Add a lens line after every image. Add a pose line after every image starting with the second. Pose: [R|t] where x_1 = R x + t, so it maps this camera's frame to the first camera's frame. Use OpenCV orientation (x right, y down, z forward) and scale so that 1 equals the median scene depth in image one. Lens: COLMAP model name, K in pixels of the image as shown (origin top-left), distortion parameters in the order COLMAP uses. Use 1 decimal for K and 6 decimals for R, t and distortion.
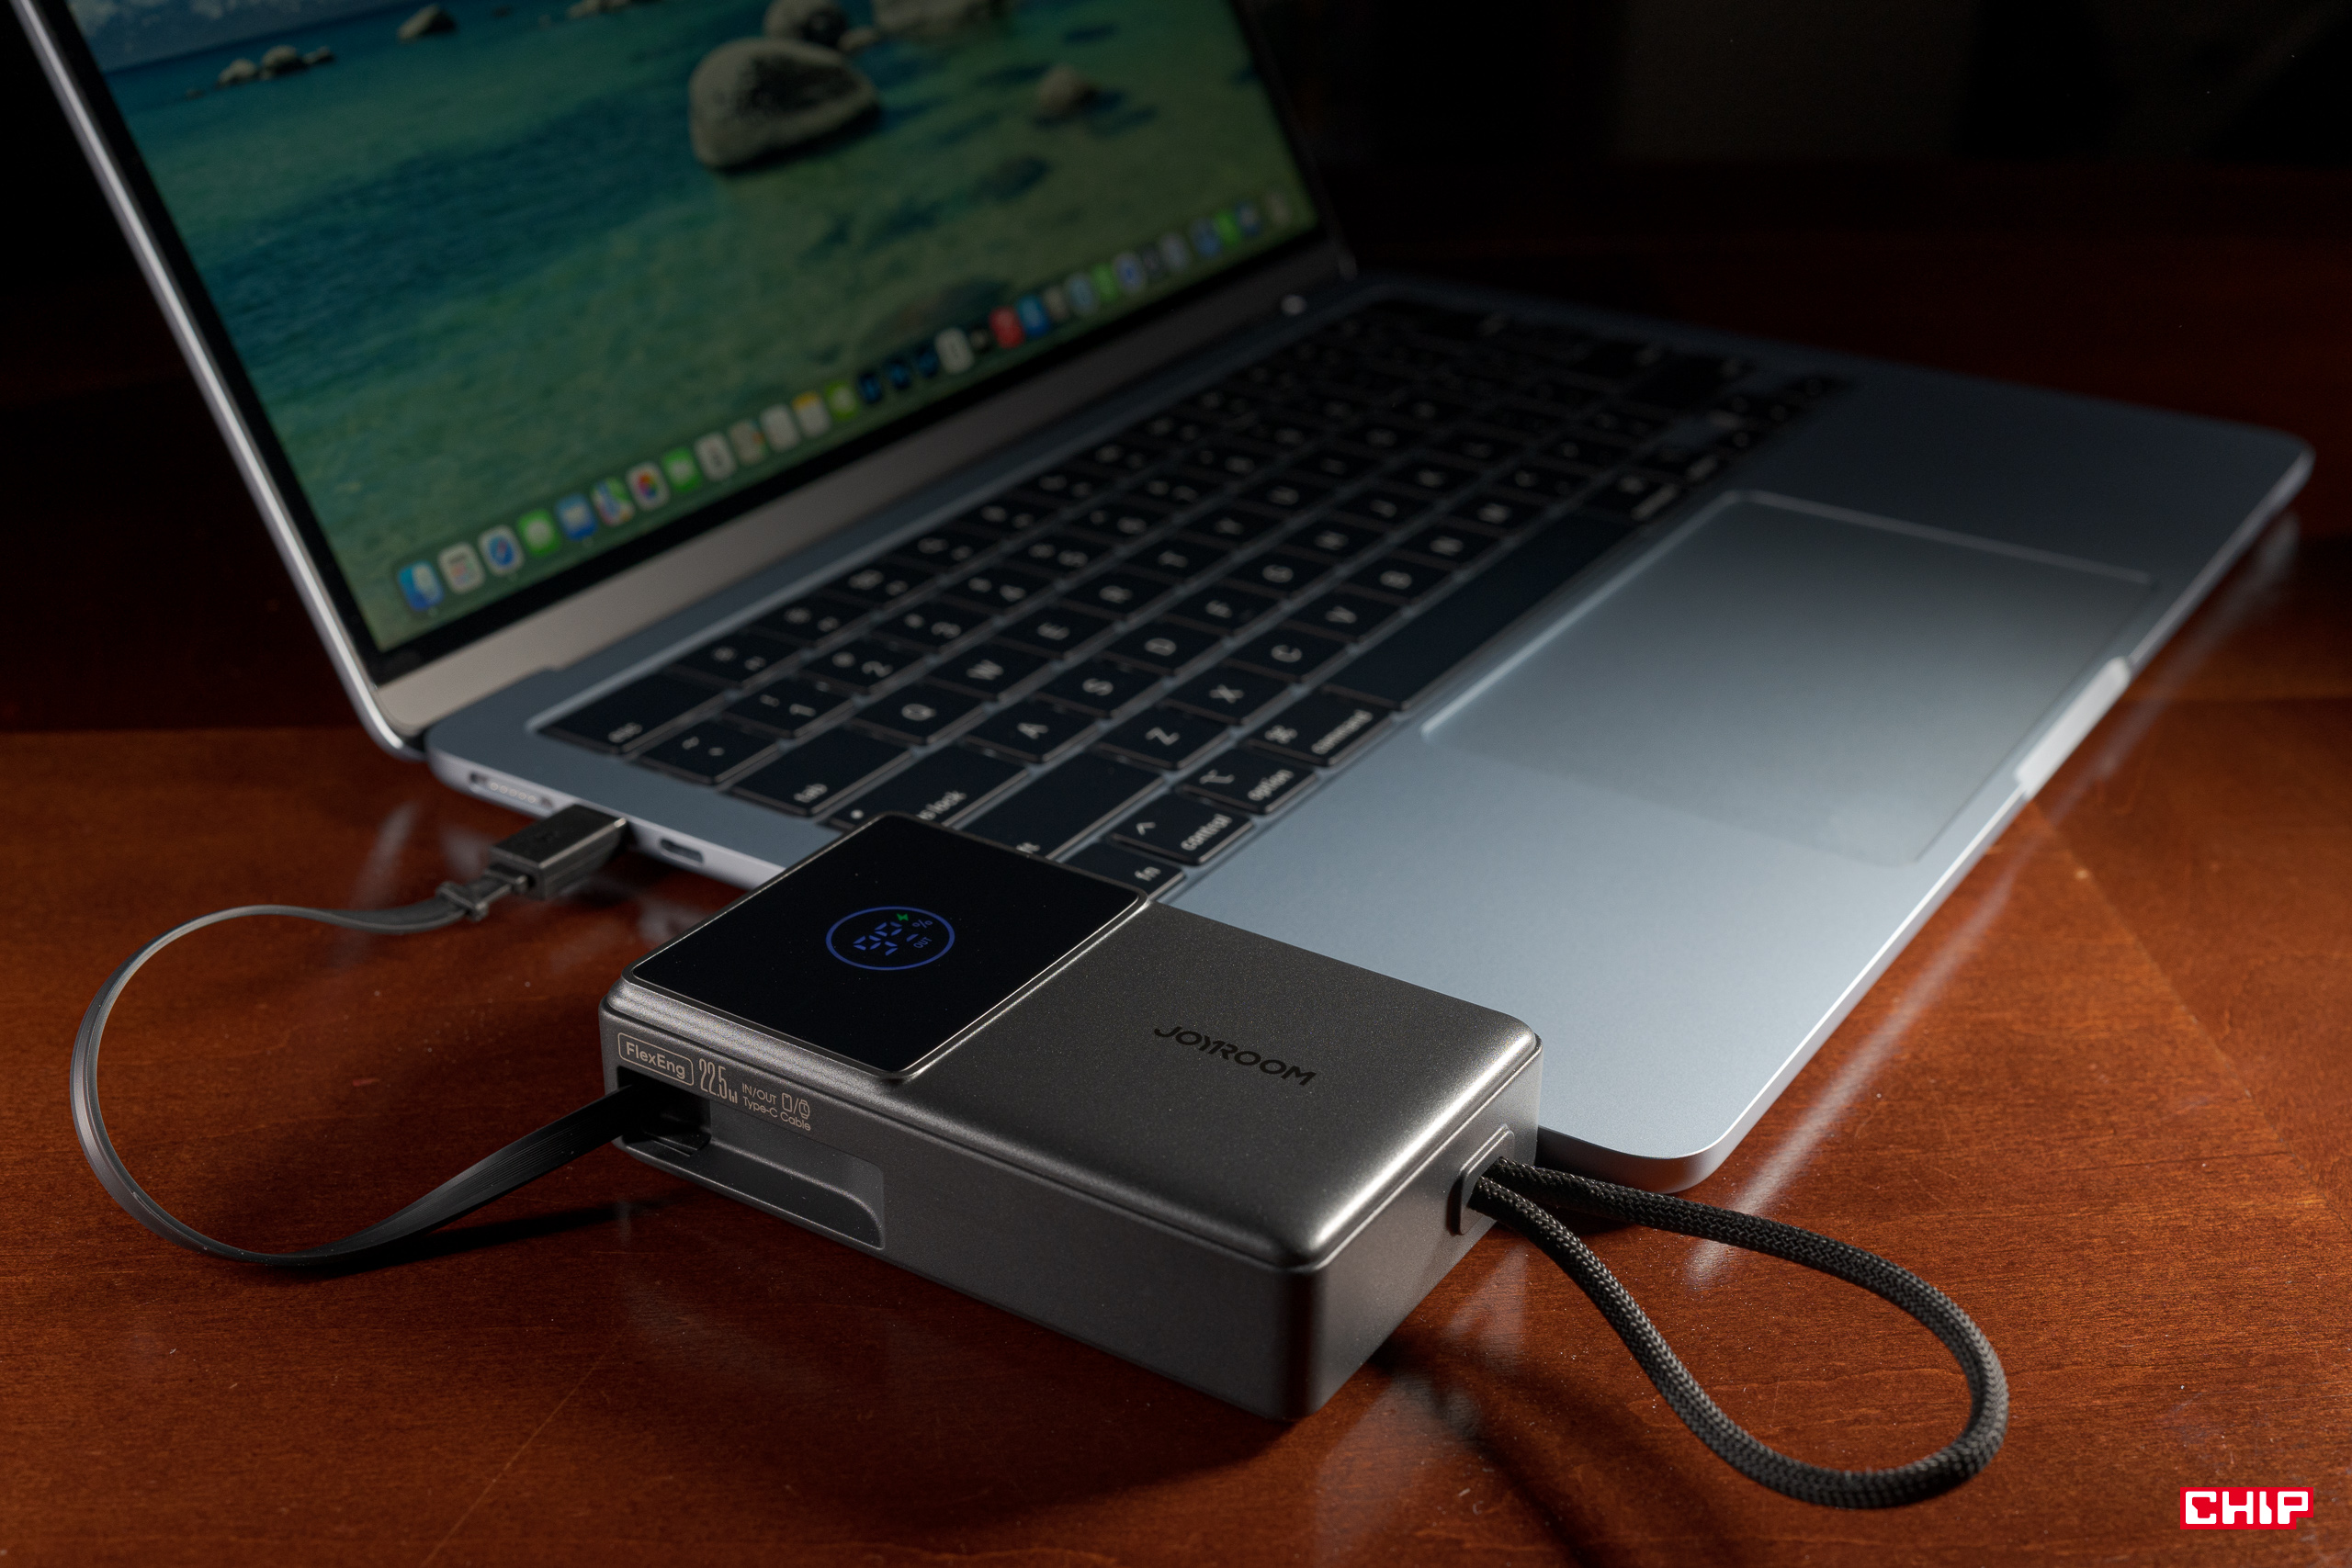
lens RADIAL K [[2783.6, 0, 1176.0], [0, 2783.6, 784.0], [0, 0, 1]] dist [0.052660, 0.041969]
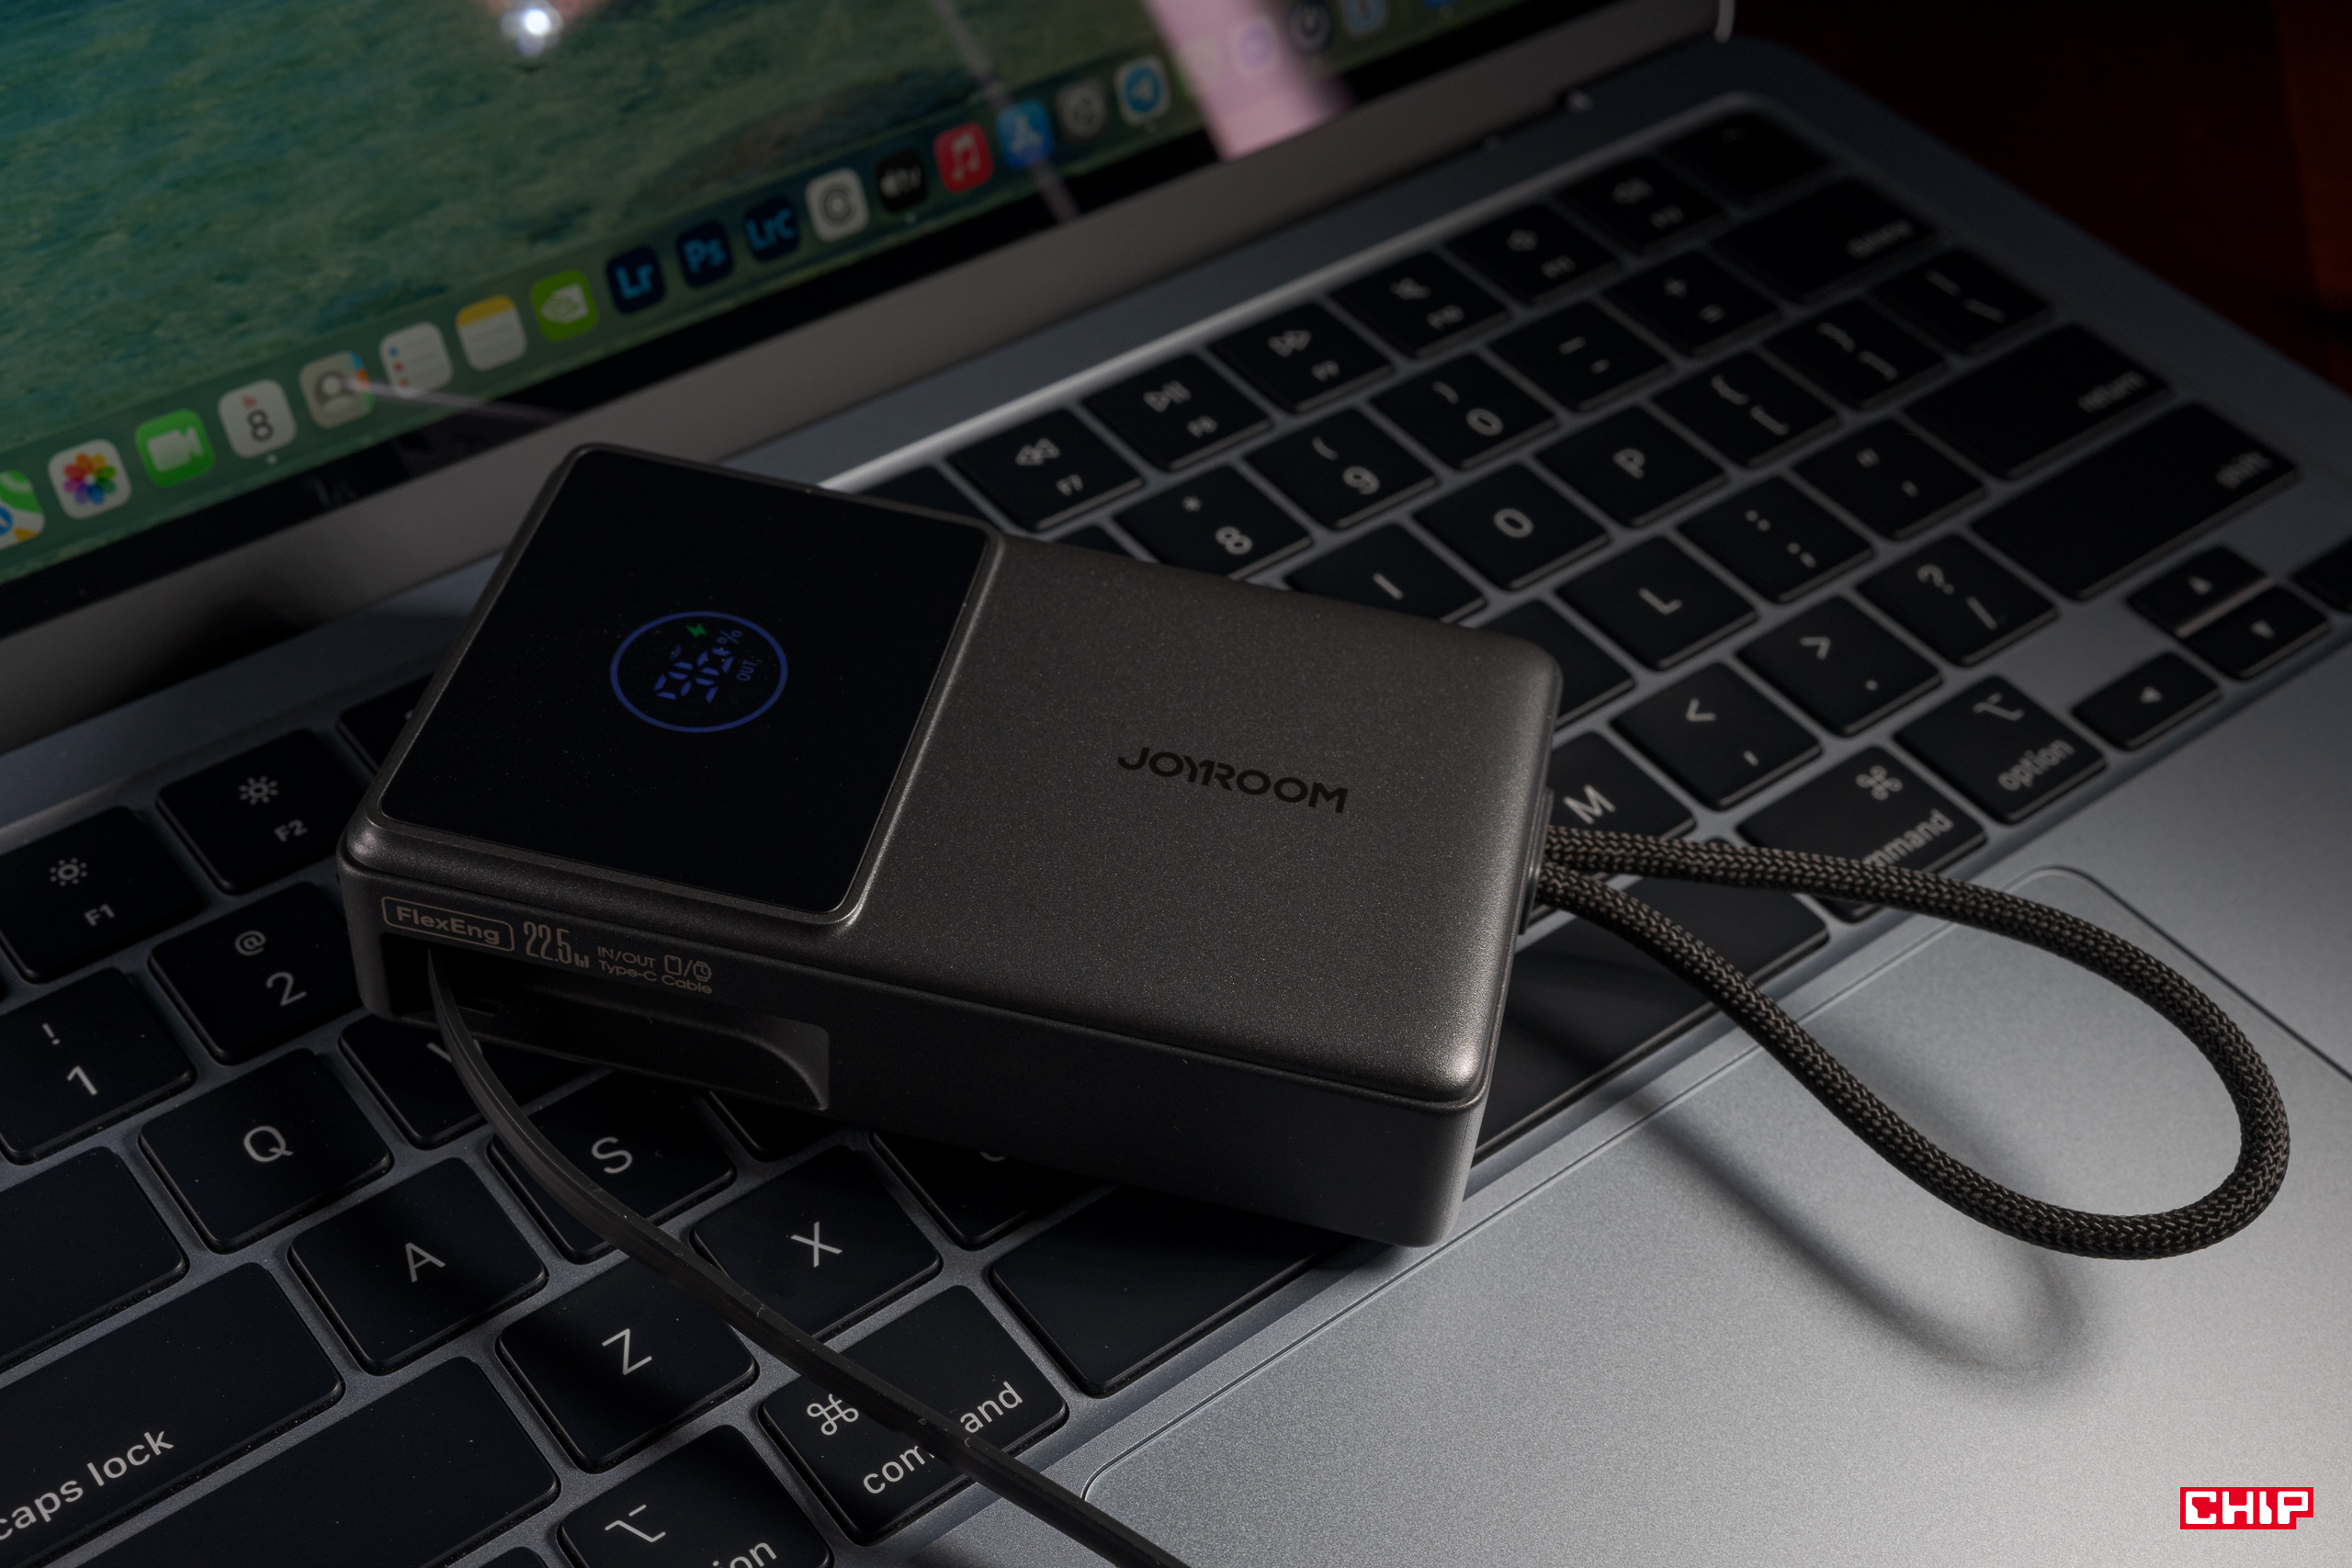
lens RADIAL K [[2983.2, 0, 1176.0], [0, 2983.2, 784.0], [0, 0, 1]] dist [0.095963, 0.004652]
pose [[0.942483, 0.285691, -0.173511, 0.214158], [-0.218265, 0.919168, 0.327856, -0.432059], [0.253151, -0.271128, 0.928657, 0.650342]]
